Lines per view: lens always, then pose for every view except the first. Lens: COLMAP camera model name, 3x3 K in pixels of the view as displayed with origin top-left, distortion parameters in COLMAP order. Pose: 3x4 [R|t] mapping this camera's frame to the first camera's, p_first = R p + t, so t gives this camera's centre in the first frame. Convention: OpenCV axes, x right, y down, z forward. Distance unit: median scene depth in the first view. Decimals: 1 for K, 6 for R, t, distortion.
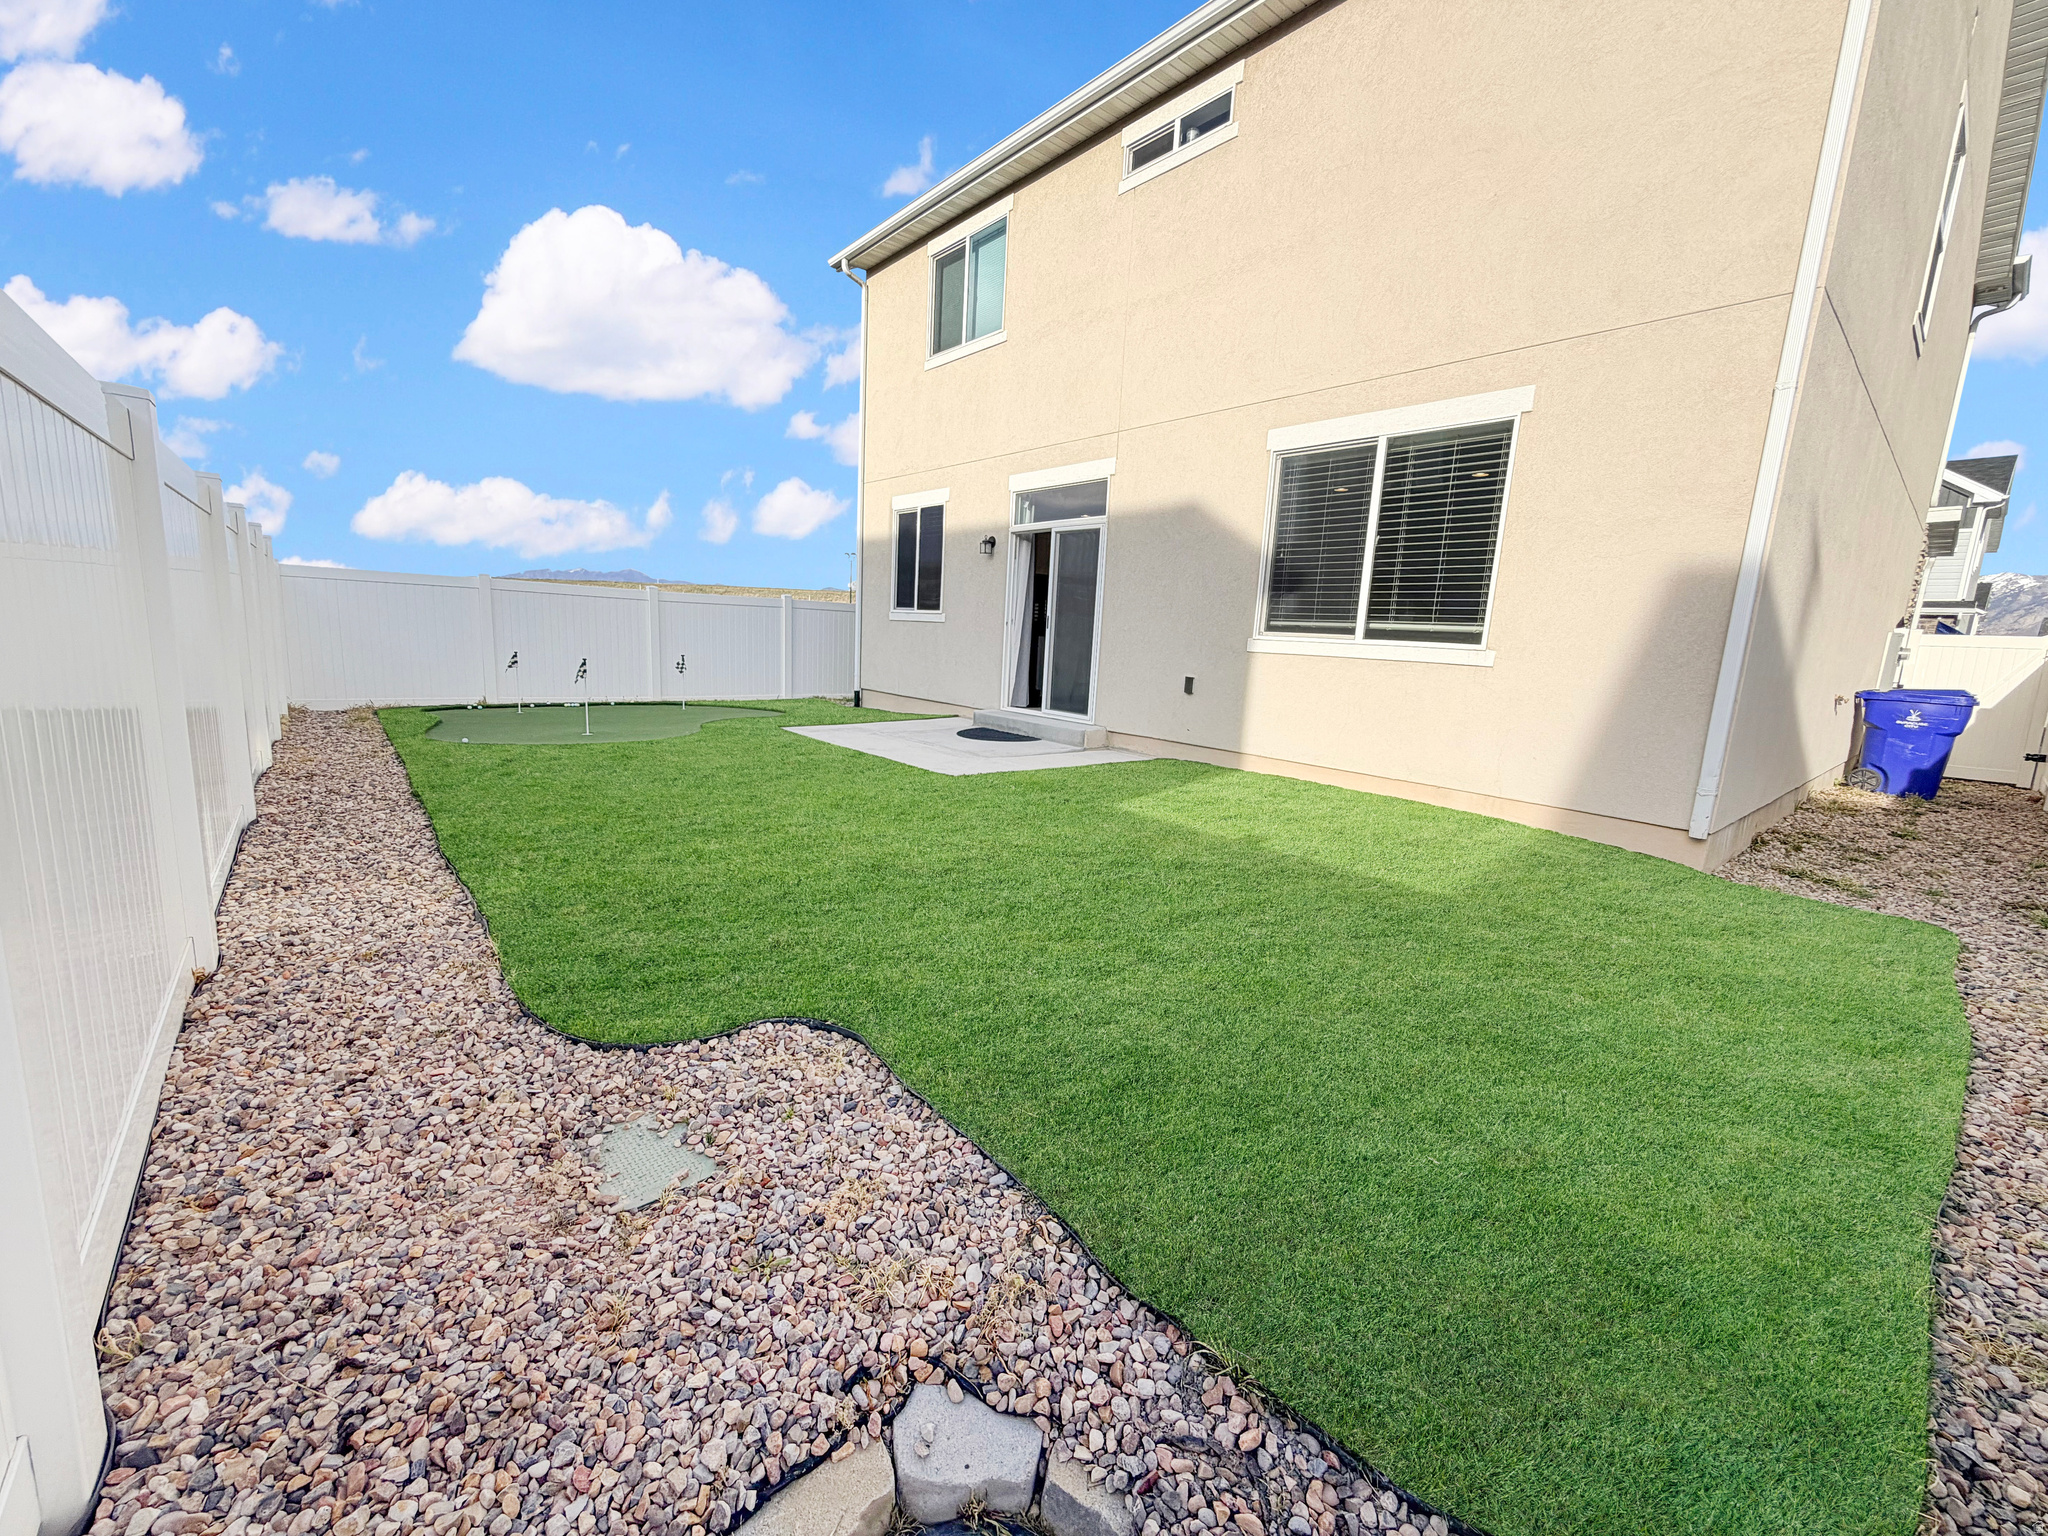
lens RADIAL K [[807.3, 0, 1024.0], [0, 807.3, 768.0], [0, 0, 1]] dist [-0.001985, -0.000095]
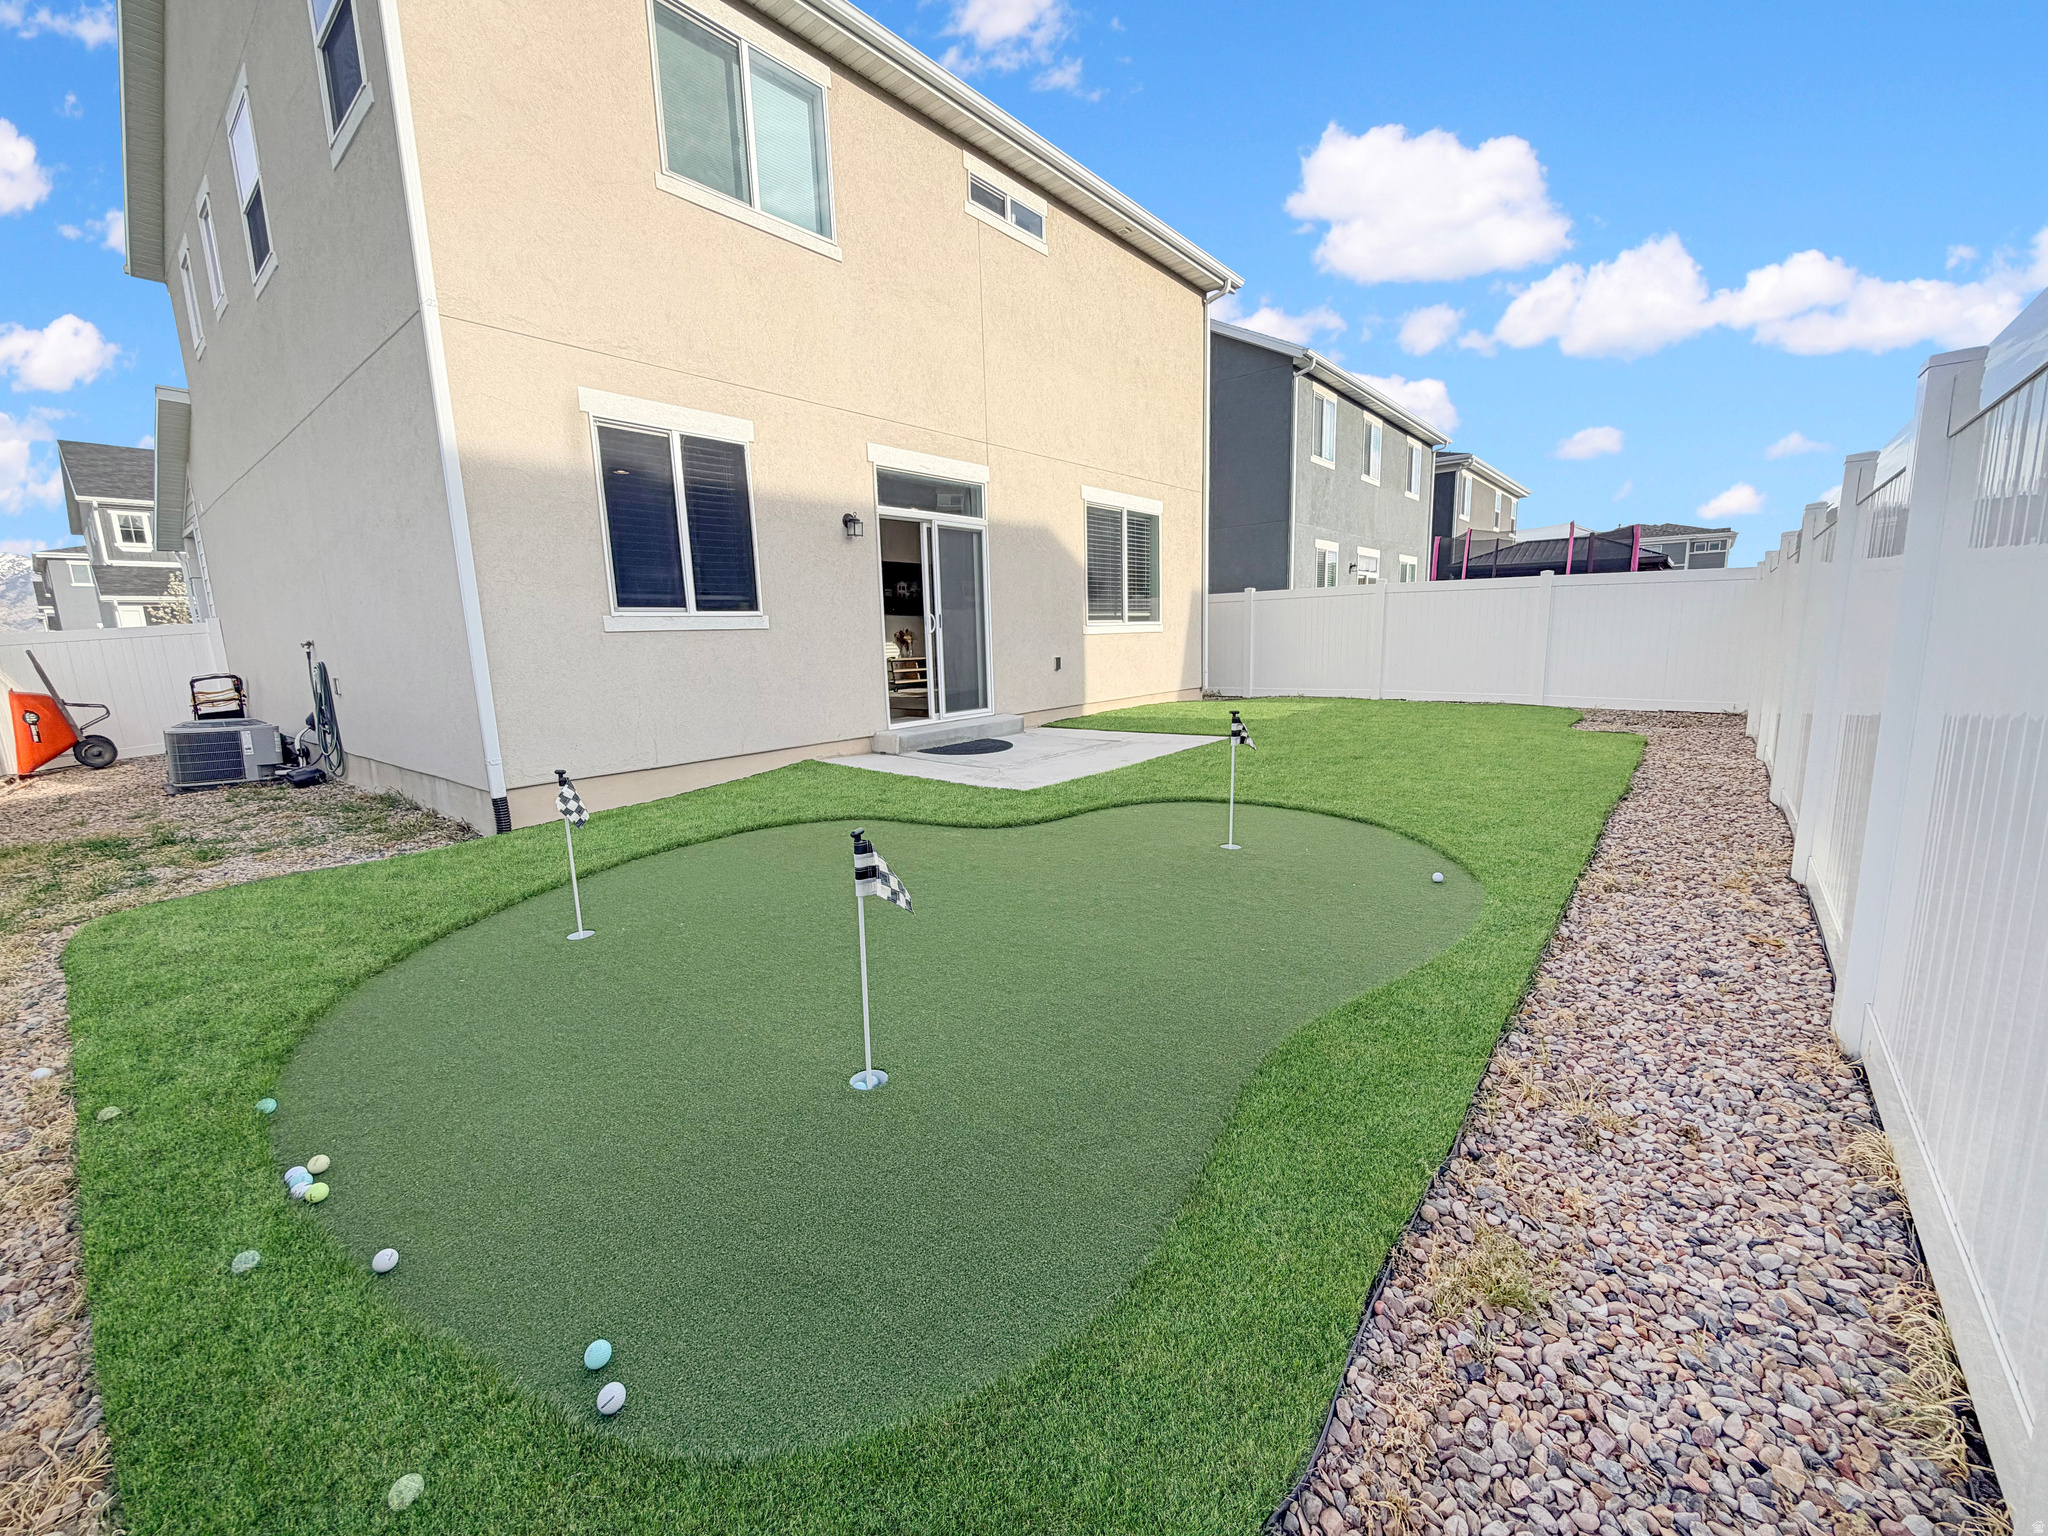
lens RADIAL K [[810.9, 0, 1024.0], [0, 810.9, 768.0], [0, 0, 1]] dist [0.000518, -0.000629]
pose [[-0.165446, -0.207000, 0.964250, -1.020123], [0.184554, 0.953954, 0.236455, -0.244442], [-0.968797, 0.217076, -0.119625, 1.159563]]
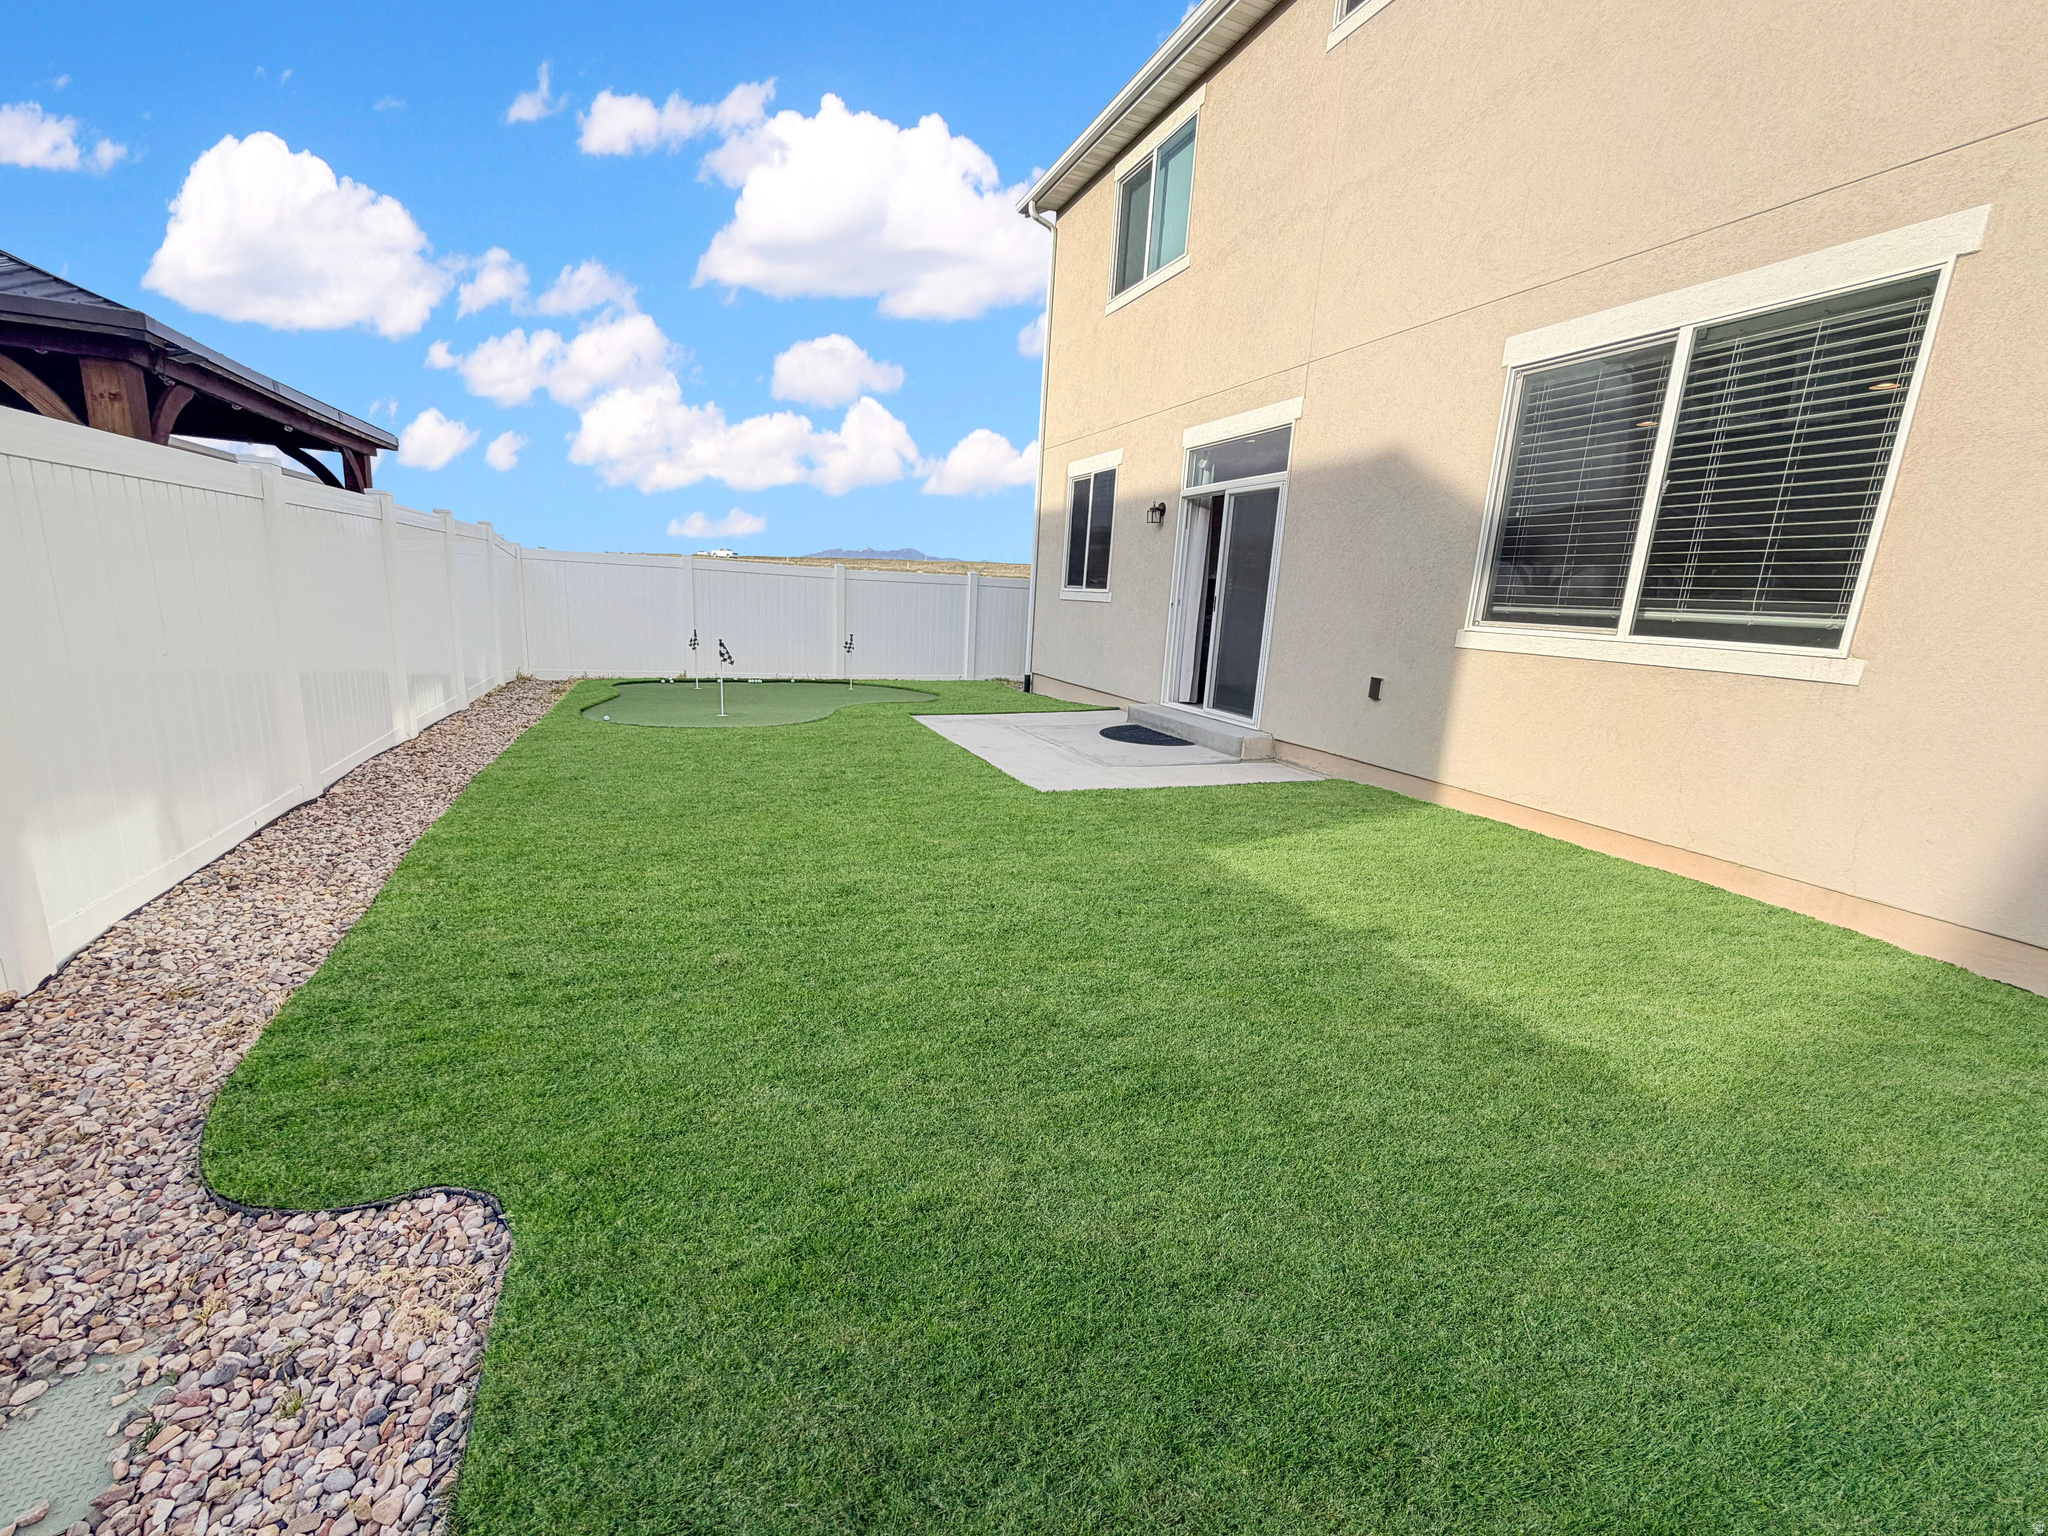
lens RADIAL K [[810.9, 0, 1024.0], [0, 810.9, 768.0], [0, 0, 1]] dist [0.000518, -0.000629]
pose [[0.953674, 0.064552, -0.293836, 0.108695], [-0.056078, 0.997734, 0.037181, -0.034144], [0.295570, -0.018981, 0.955132, 0.149070]]
